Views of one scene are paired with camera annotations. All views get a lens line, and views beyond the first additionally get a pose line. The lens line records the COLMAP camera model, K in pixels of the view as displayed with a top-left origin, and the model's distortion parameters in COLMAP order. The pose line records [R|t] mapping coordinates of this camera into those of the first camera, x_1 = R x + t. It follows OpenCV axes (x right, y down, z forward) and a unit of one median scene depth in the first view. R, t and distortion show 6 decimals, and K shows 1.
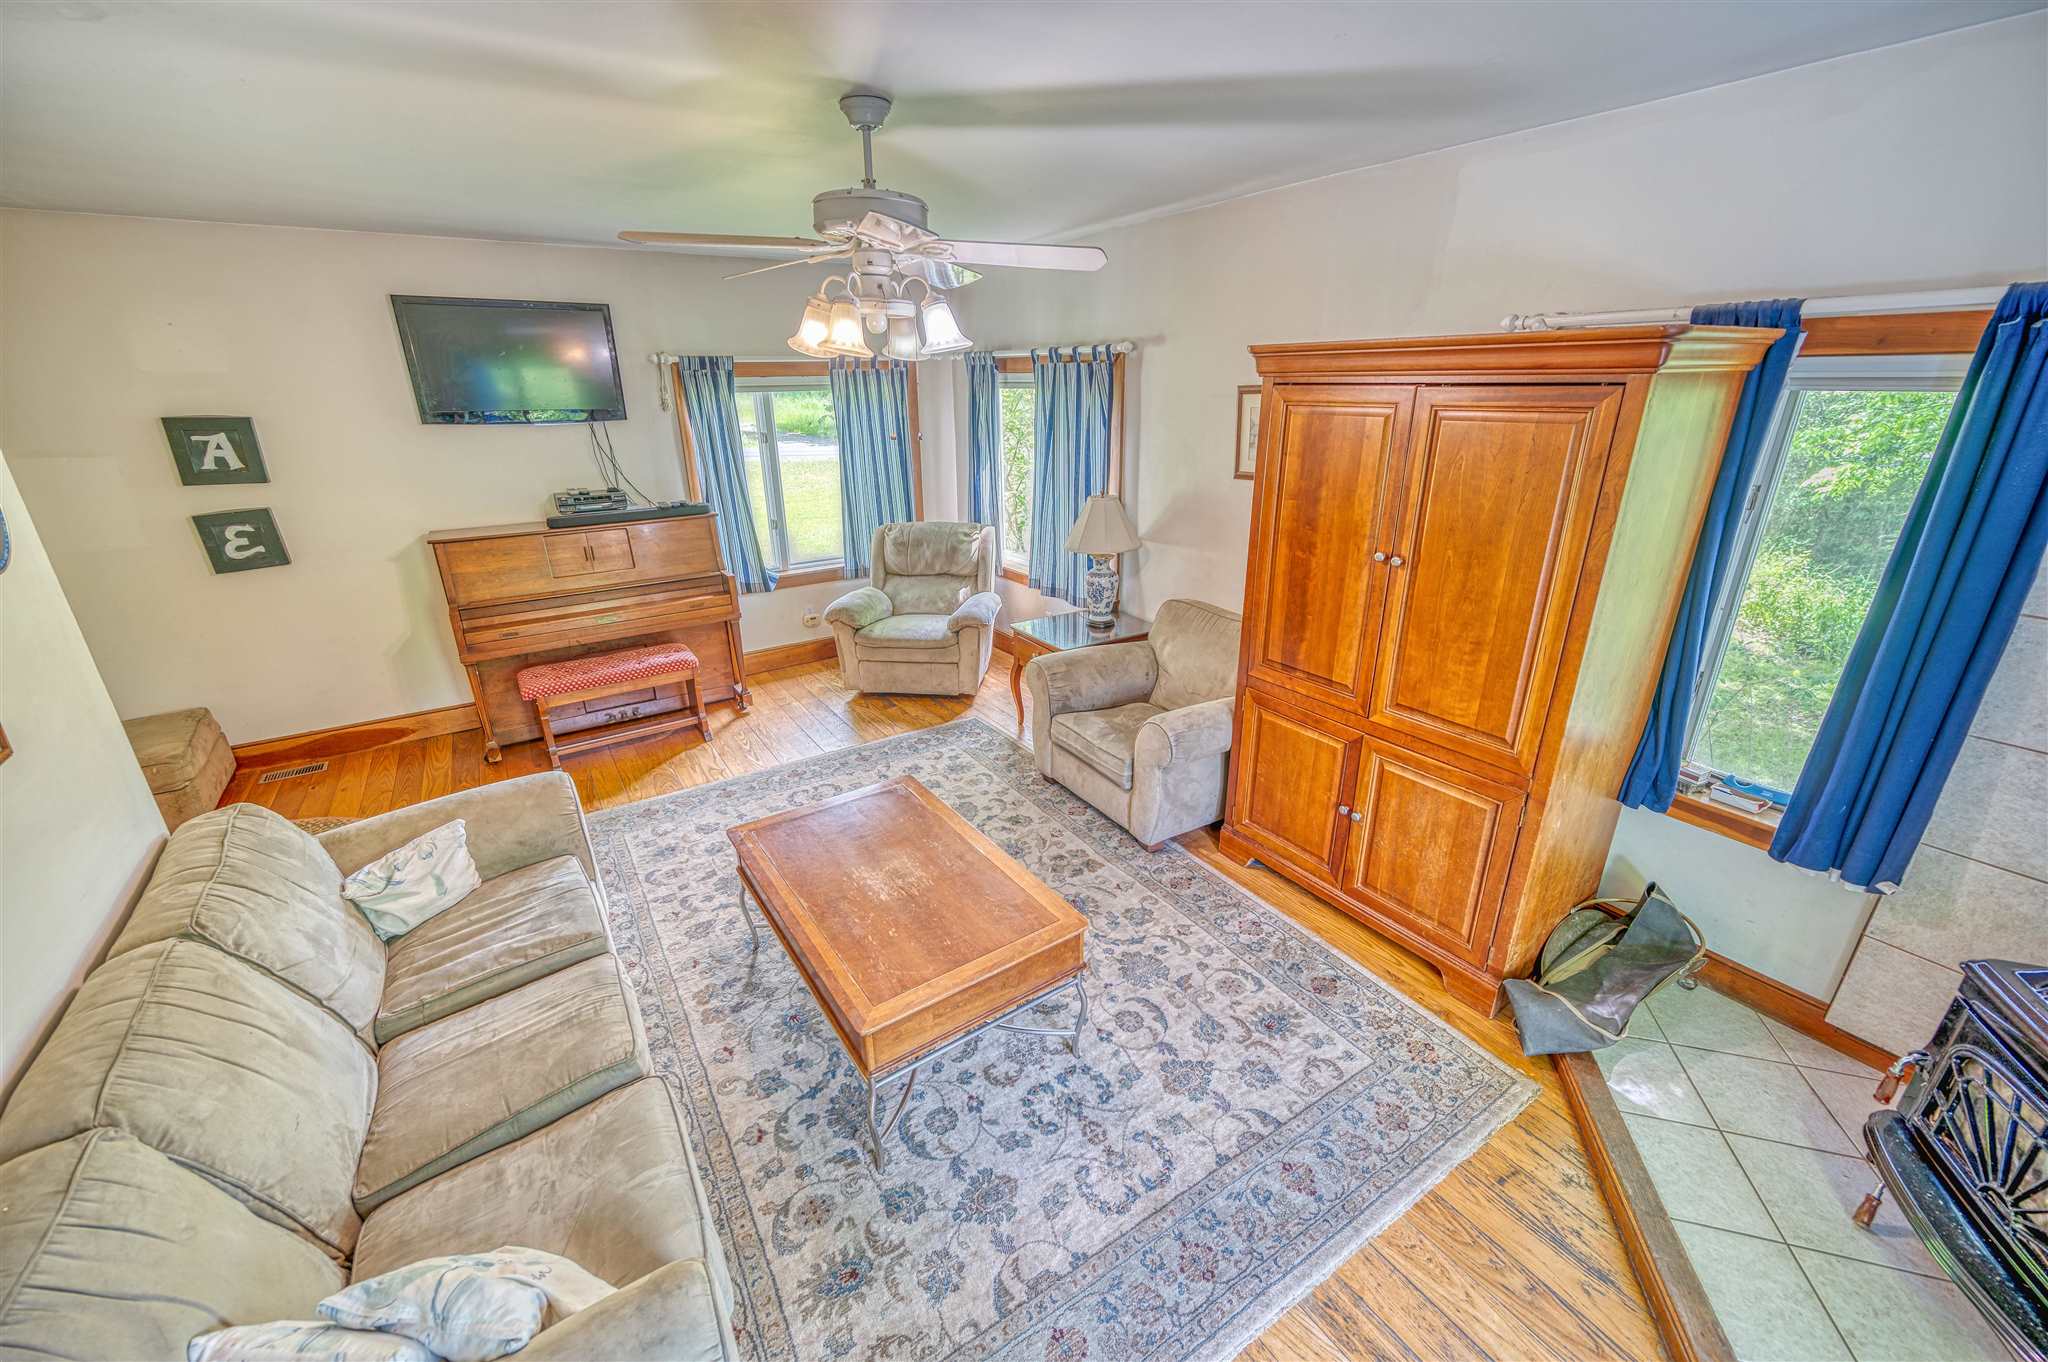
lens RADIAL K [[804.7, 0, 1021.2], [0, 804.7, 683.9], [0, 0, 1]] dist [-0.000289, -0.000290]
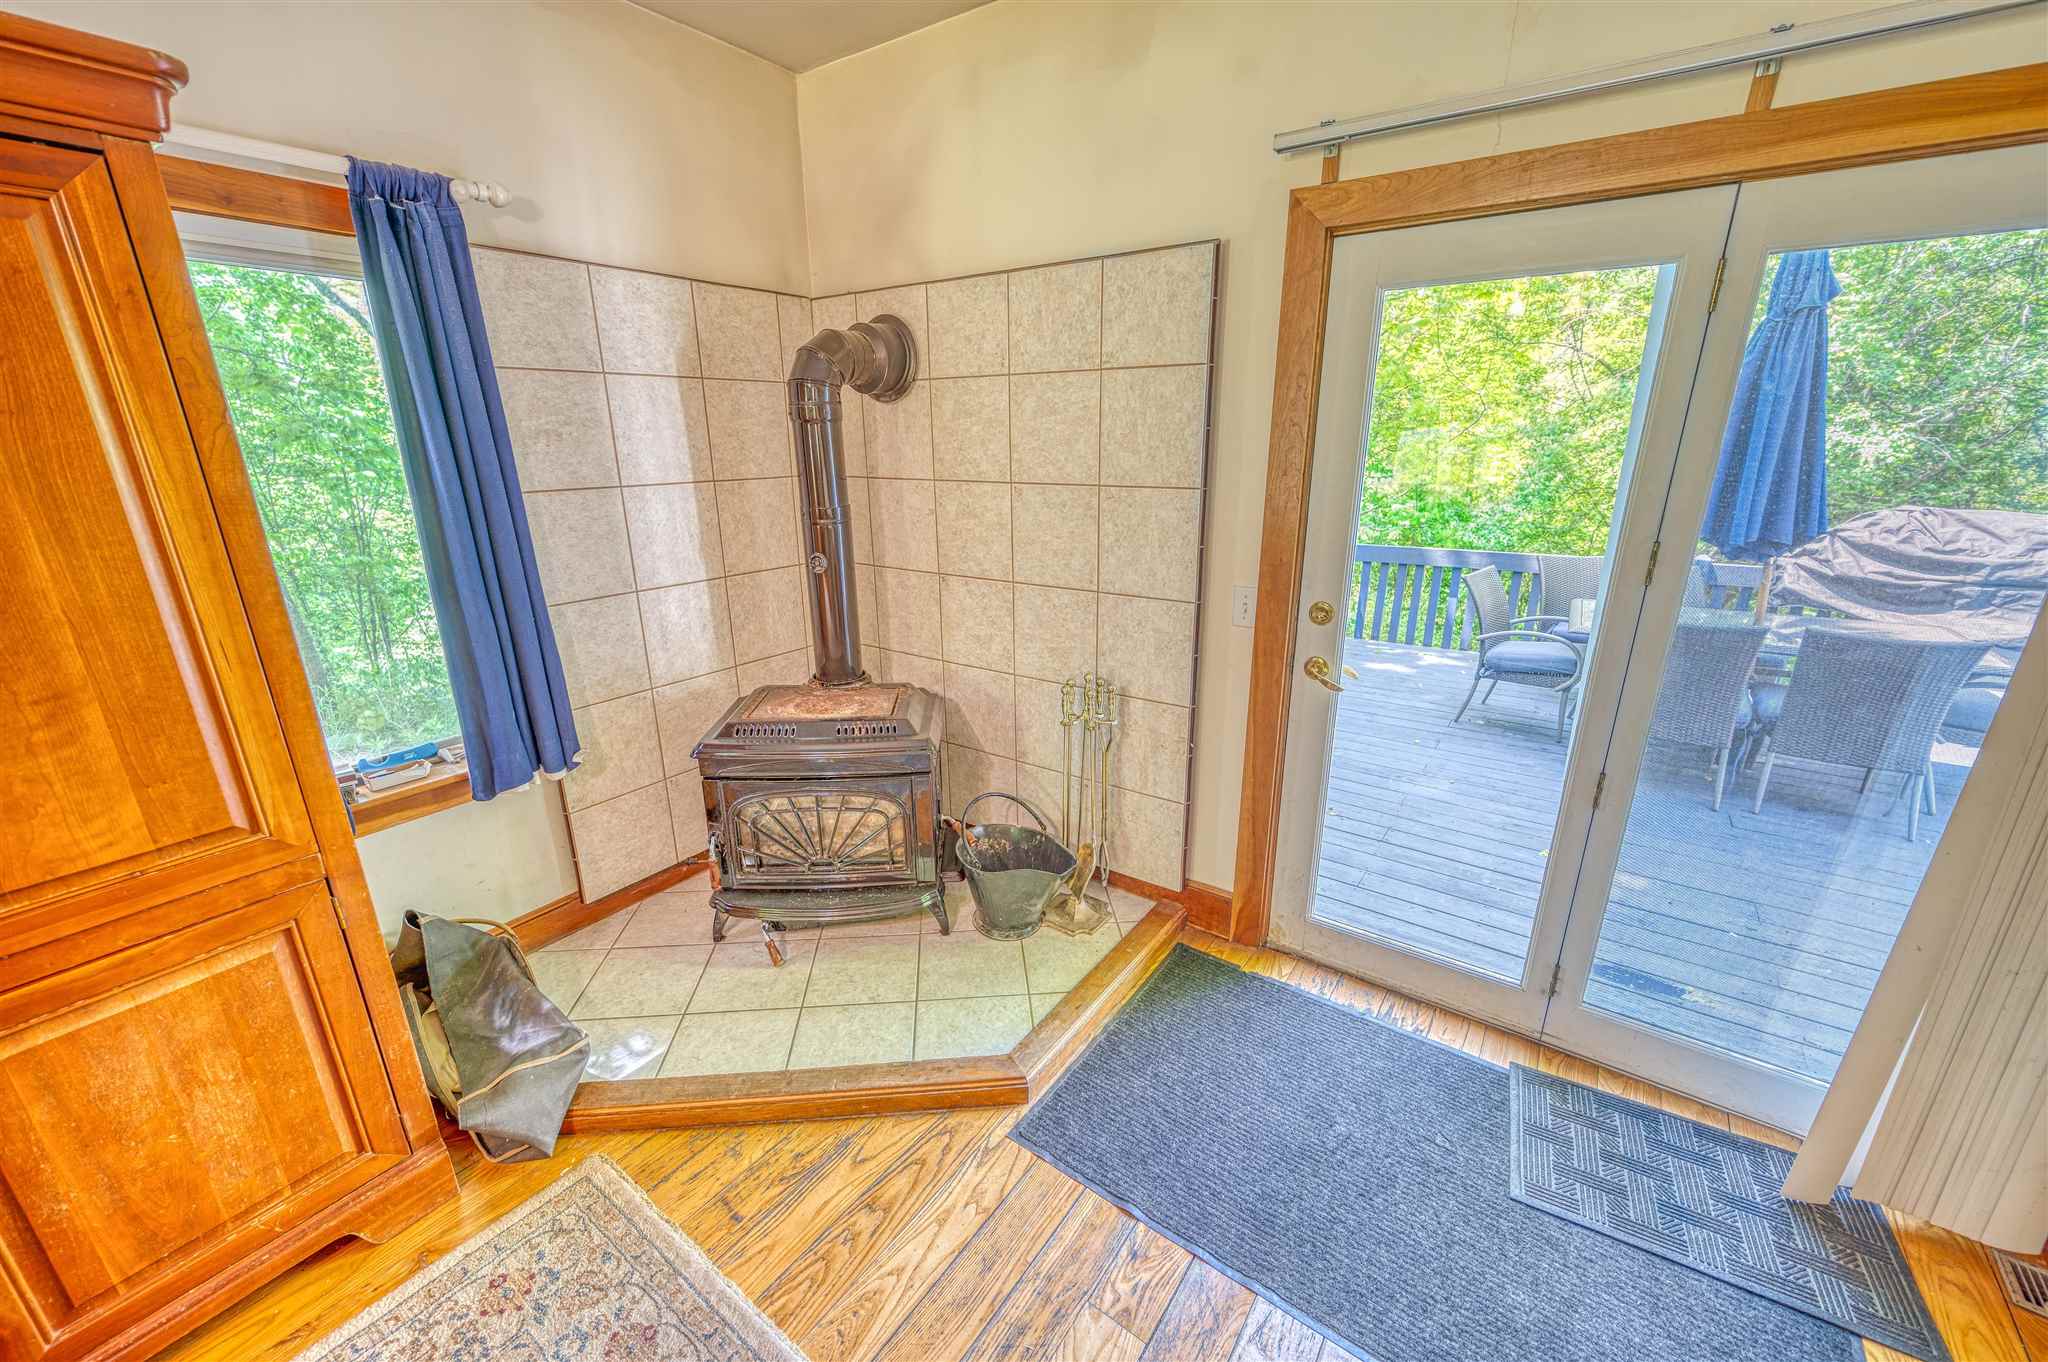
lens RADIAL K [[804.7, 0, 1021.2], [0, 804.7, 683.9], [0, 0, 1]] dist [-0.000289, -0.000290]
pose [[-0.355321, -0.273023, 0.893983, -0.066138], [0.342901, 0.851646, 0.396382, -0.049521], [-0.869578, 0.447390, -0.208987, 0.591559]]
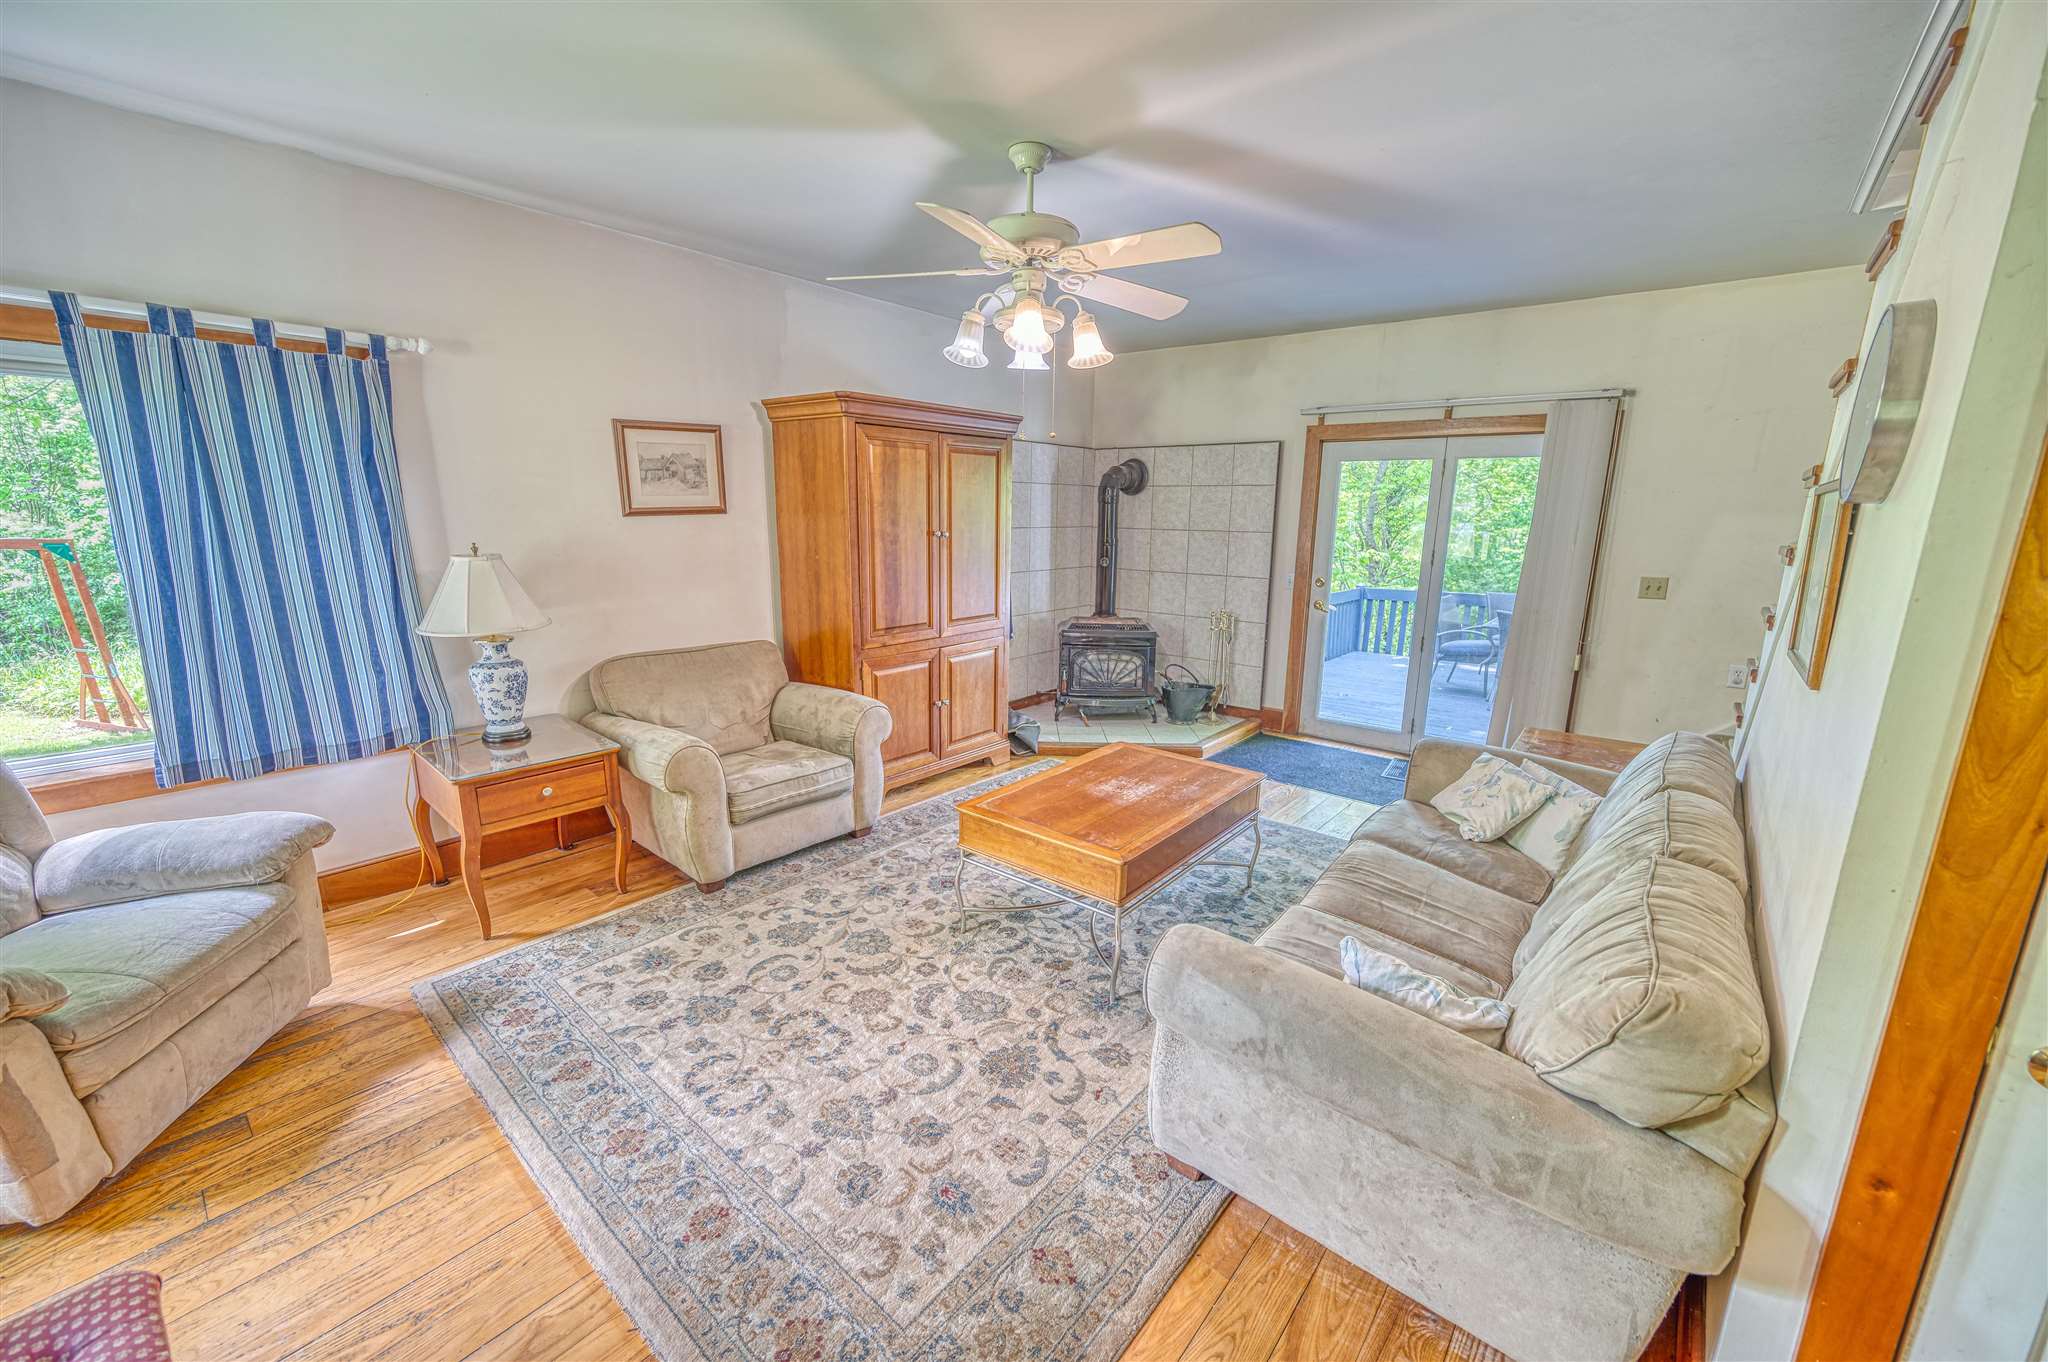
lens RADIAL K [[804.7, 0, 1021.2], [0, 804.7, 683.9], [0, 0, 1]] dist [-0.000289, -0.000290]
pose [[-0.286950, -0.202448, 0.936309, -1.288626], [0.331399, 0.896083, 0.295313, -0.333936], [-0.898796, 0.395032, -0.190040, 1.371765]]
